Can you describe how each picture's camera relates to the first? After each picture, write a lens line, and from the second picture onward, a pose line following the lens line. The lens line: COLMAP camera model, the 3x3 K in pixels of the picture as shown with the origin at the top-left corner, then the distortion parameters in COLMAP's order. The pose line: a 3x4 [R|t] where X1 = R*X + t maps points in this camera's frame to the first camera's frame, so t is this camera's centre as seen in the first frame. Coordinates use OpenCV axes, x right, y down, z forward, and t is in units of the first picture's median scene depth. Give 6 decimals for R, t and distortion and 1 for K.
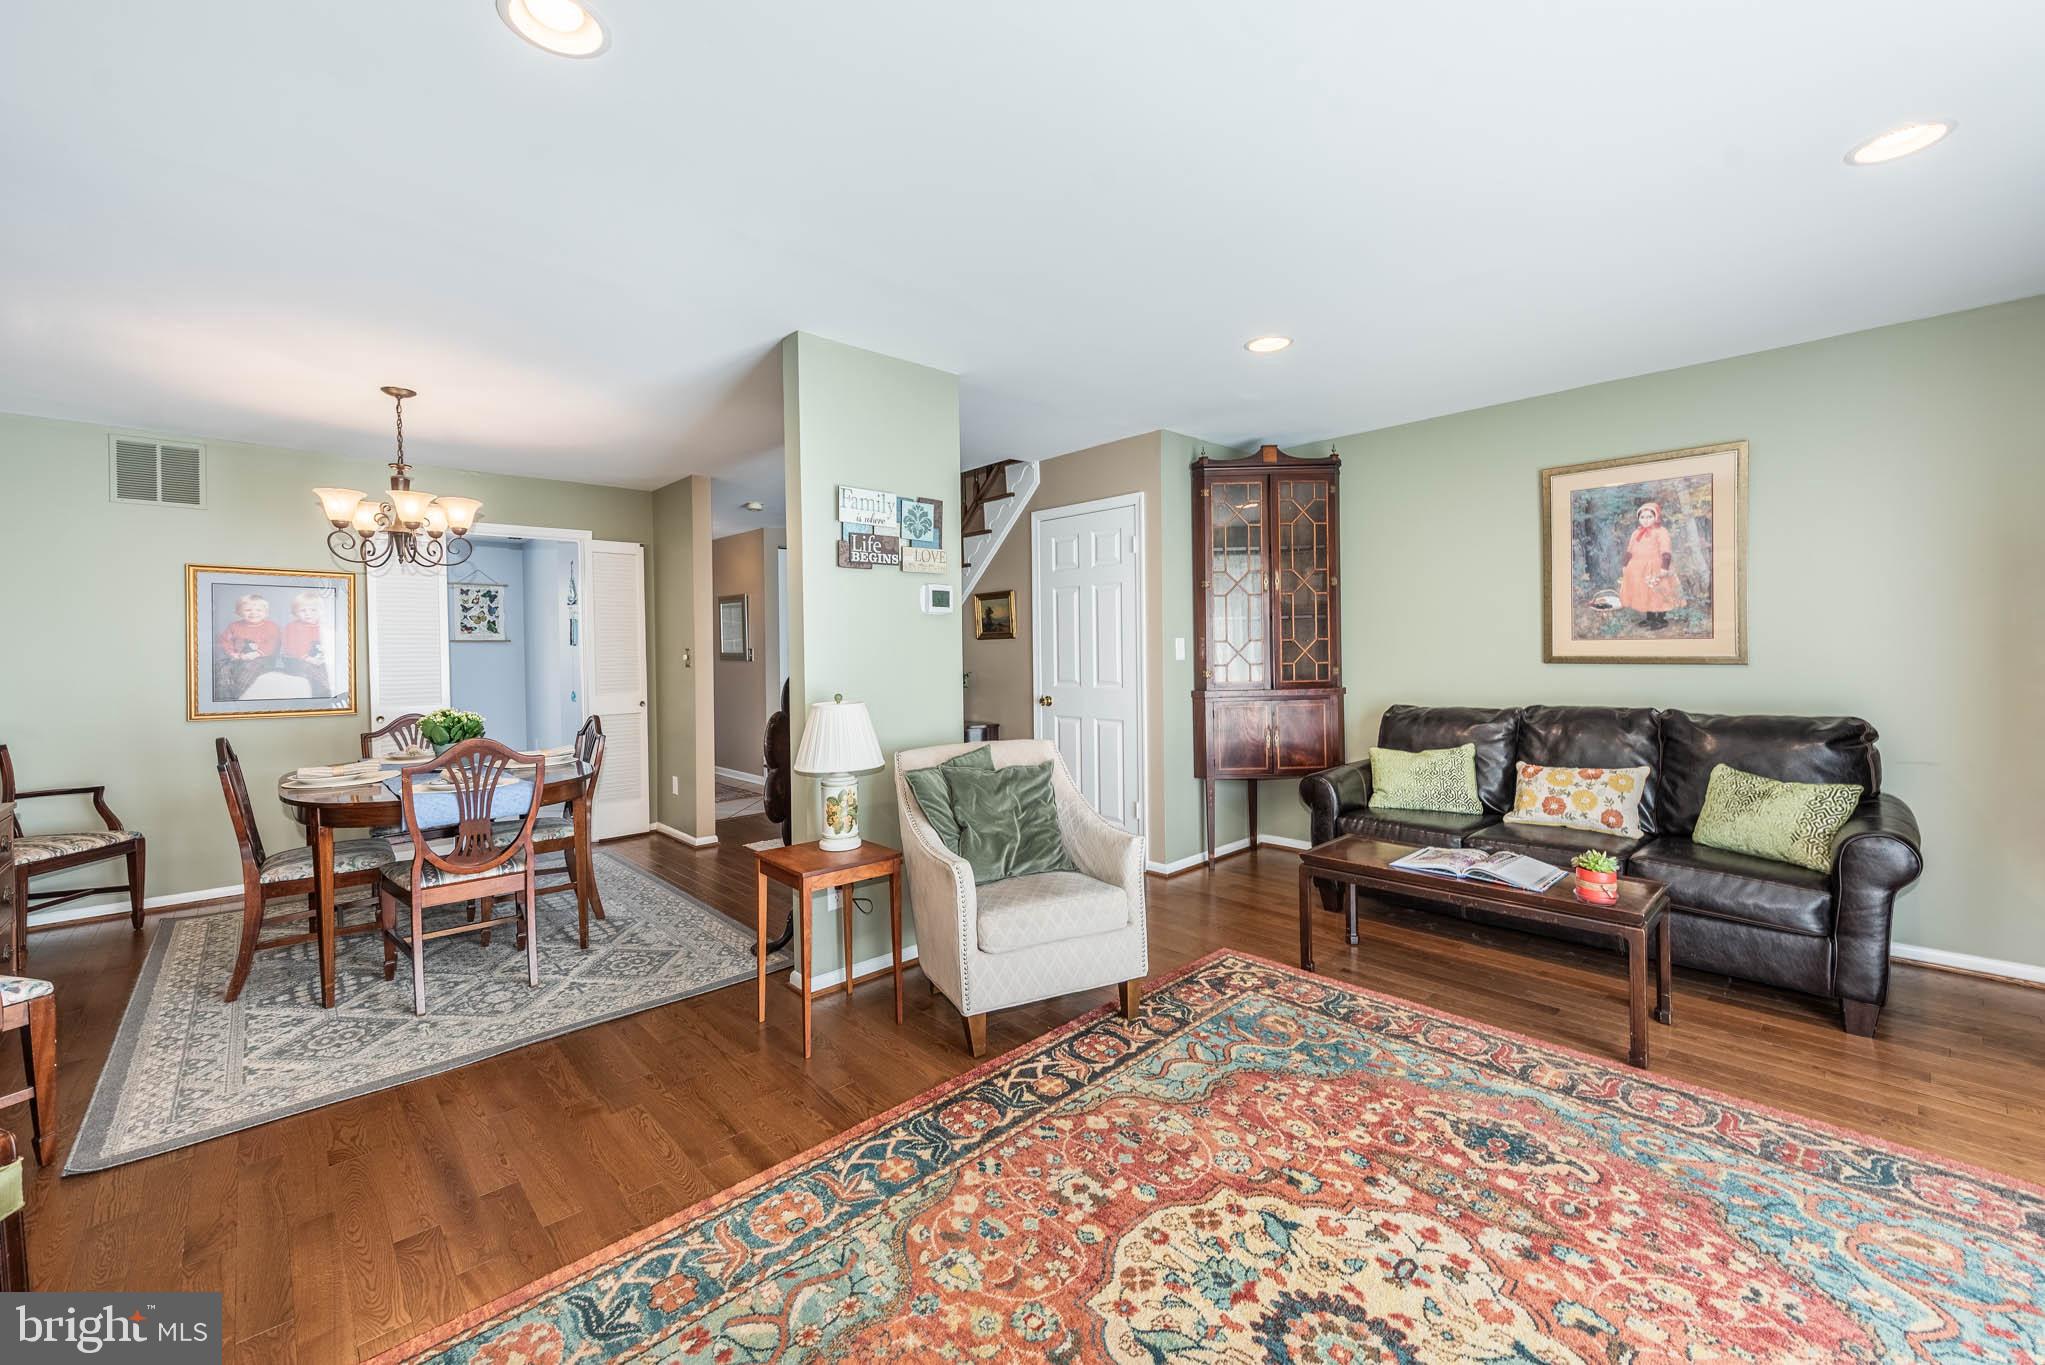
lens RADIAL K [[820.5, 0, 1024.3], [0, 820.5, 657.4], [0, 0, 1]] dist [0.001893, -0.000083]
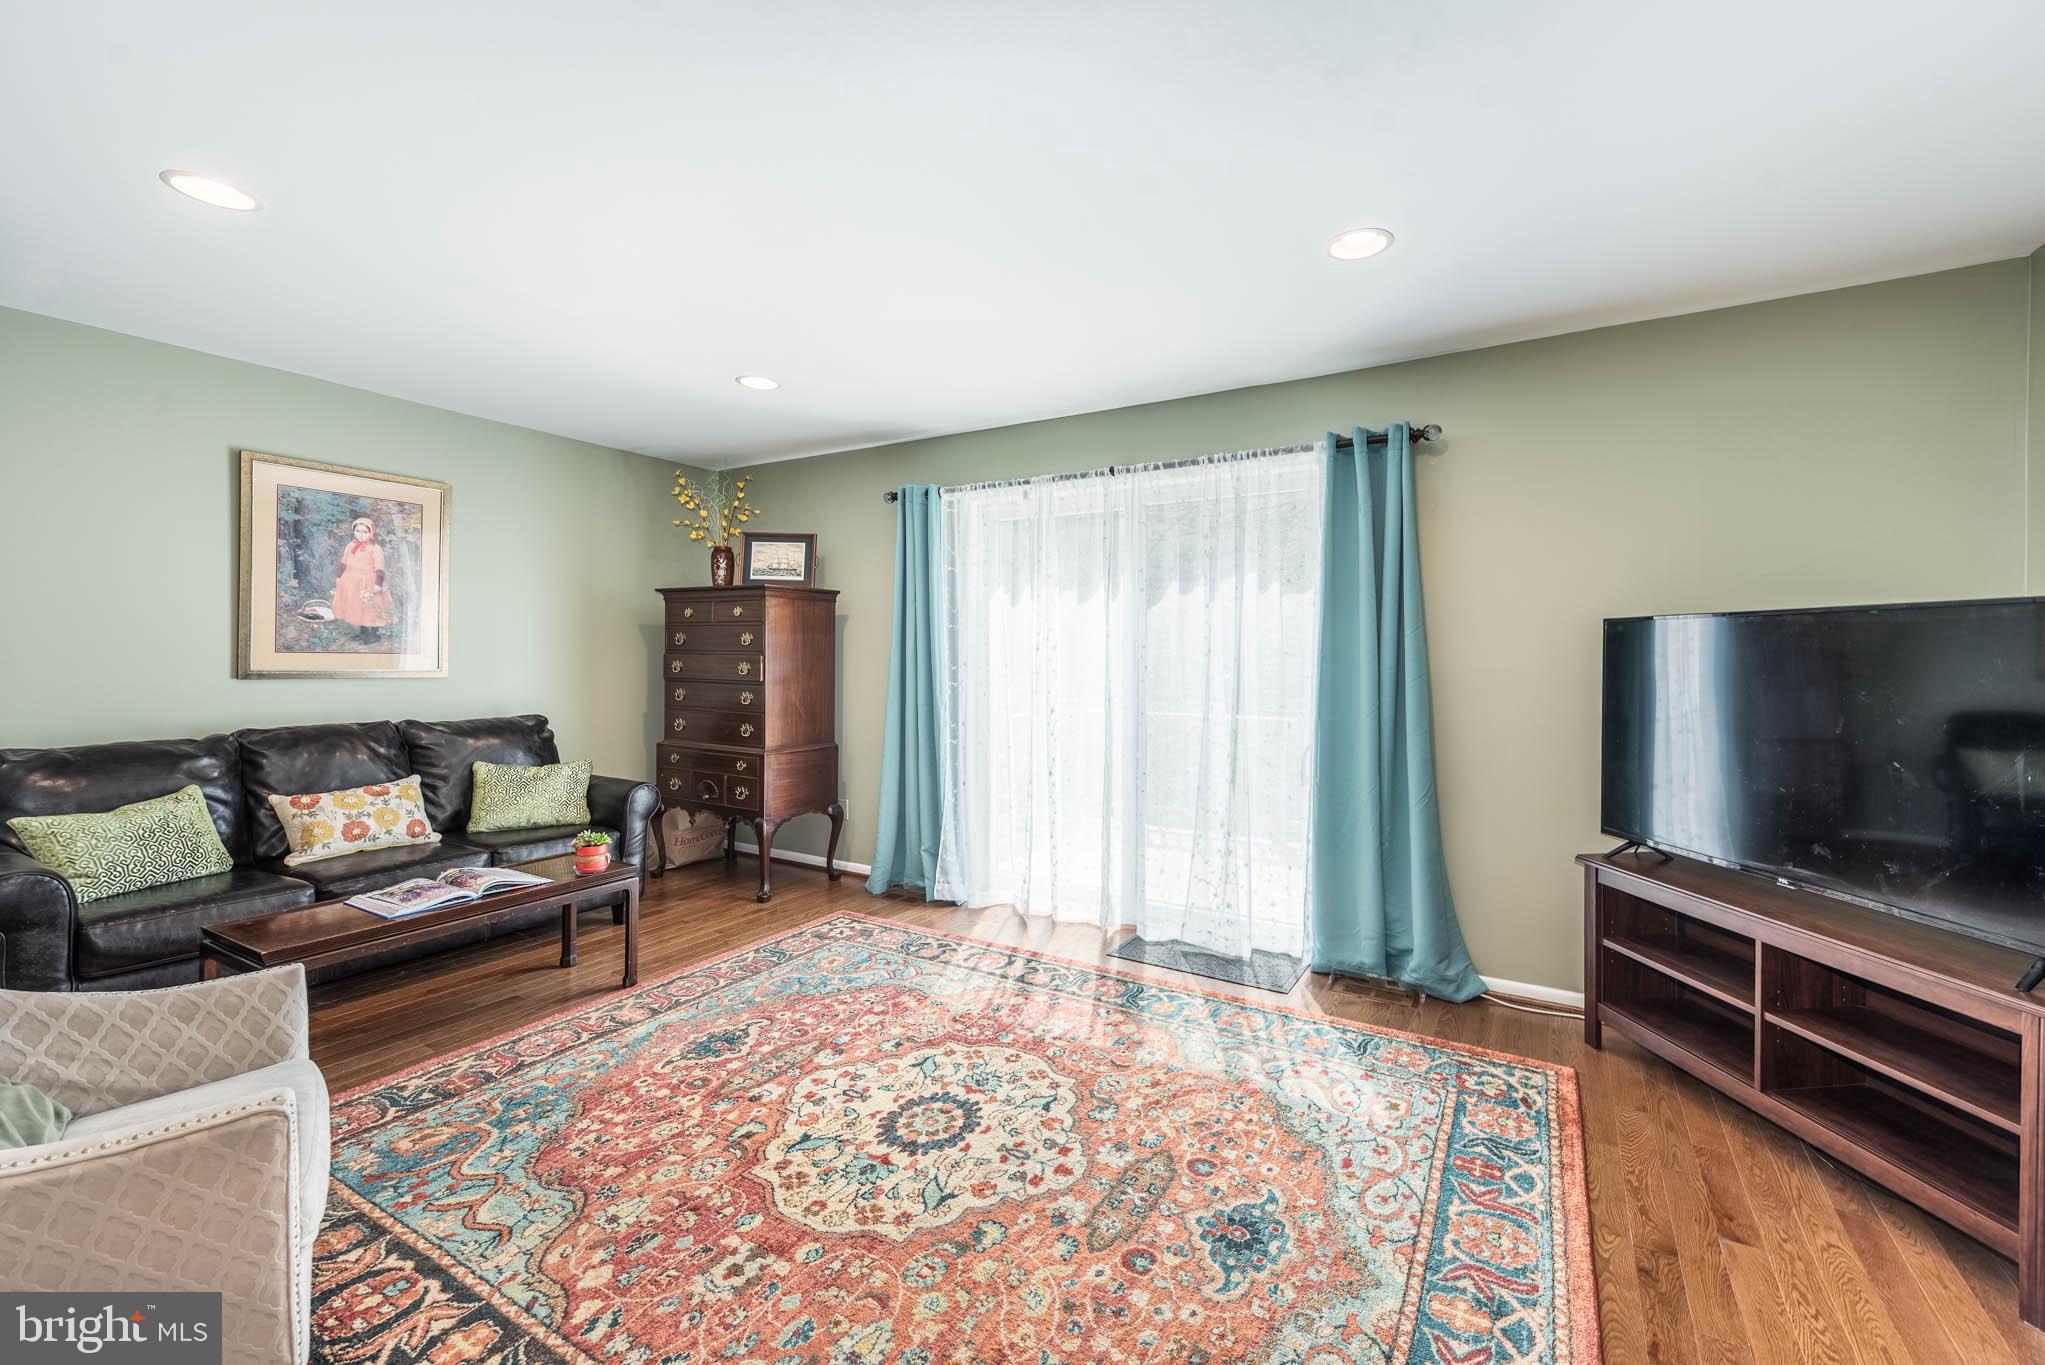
lens RADIAL K [[832.5, 0, 1062.7], [0, 832.5, 664.4], [0, 0, 1]] dist [0.003914, 0.000067]
pose [[-0.288724, 0.005451, 0.957397, -0.582215], [0.008746, 0.999957, -0.003056, 0.002400], [-0.957372, 0.007491, -0.288759, 0.598303]]
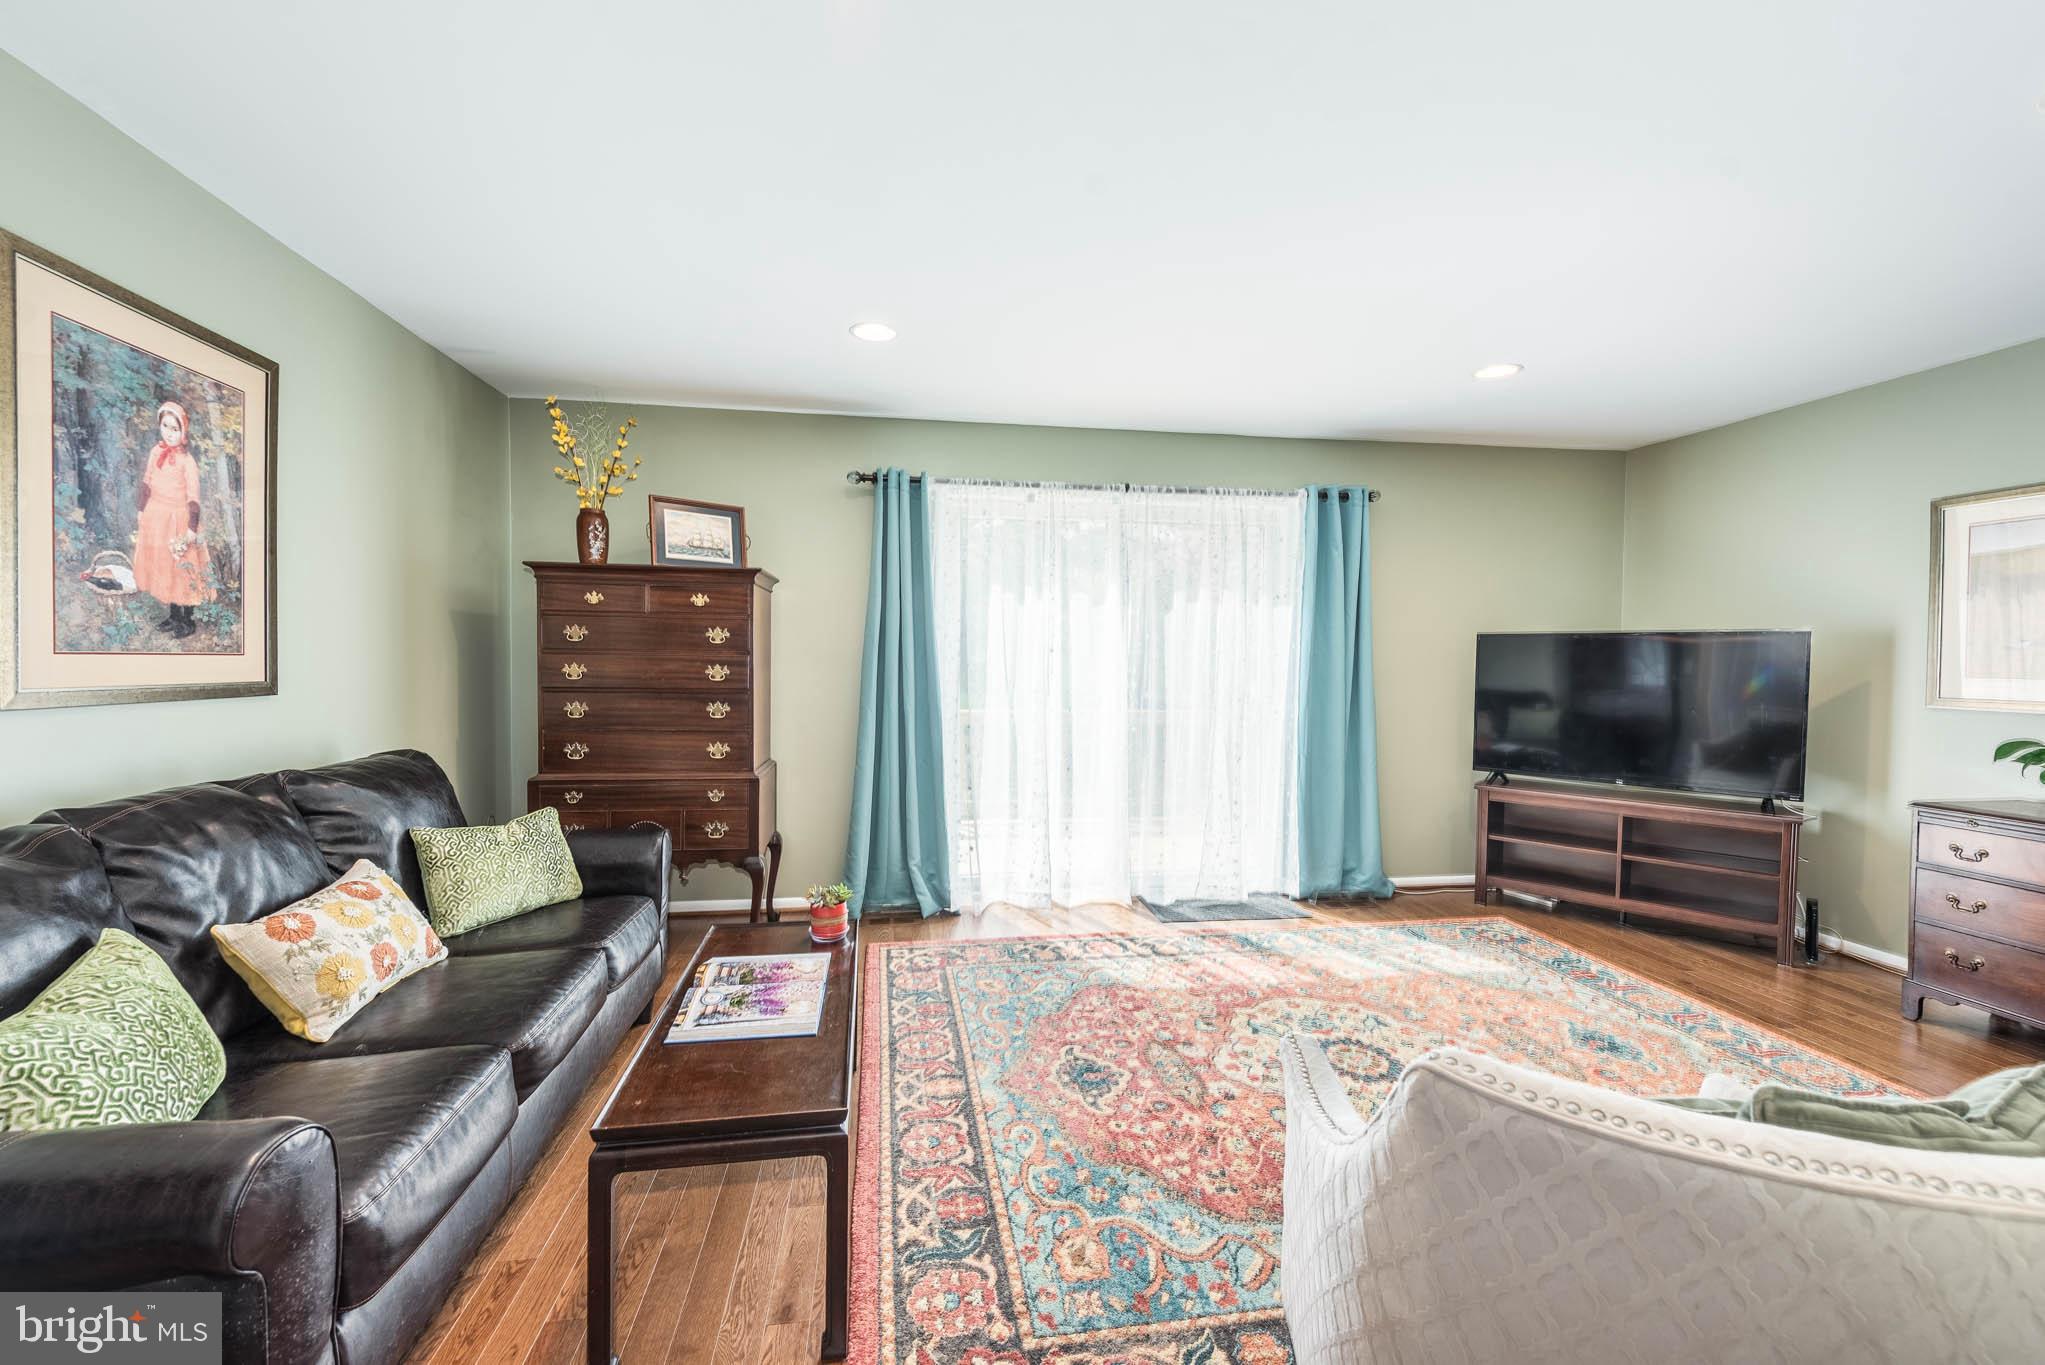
lens RADIAL K [[828.0, 0, 996.7], [0, 828.0, 685.0], [0, 0, 1]] dist [0.007332, -0.000116]
pose [[-0.819658, -0.008503, 0.572790, 0.000538], [0.013690, 0.999314, 0.034425, -0.017375], [-0.572690, 0.036058, -0.818979, 1.435114]]
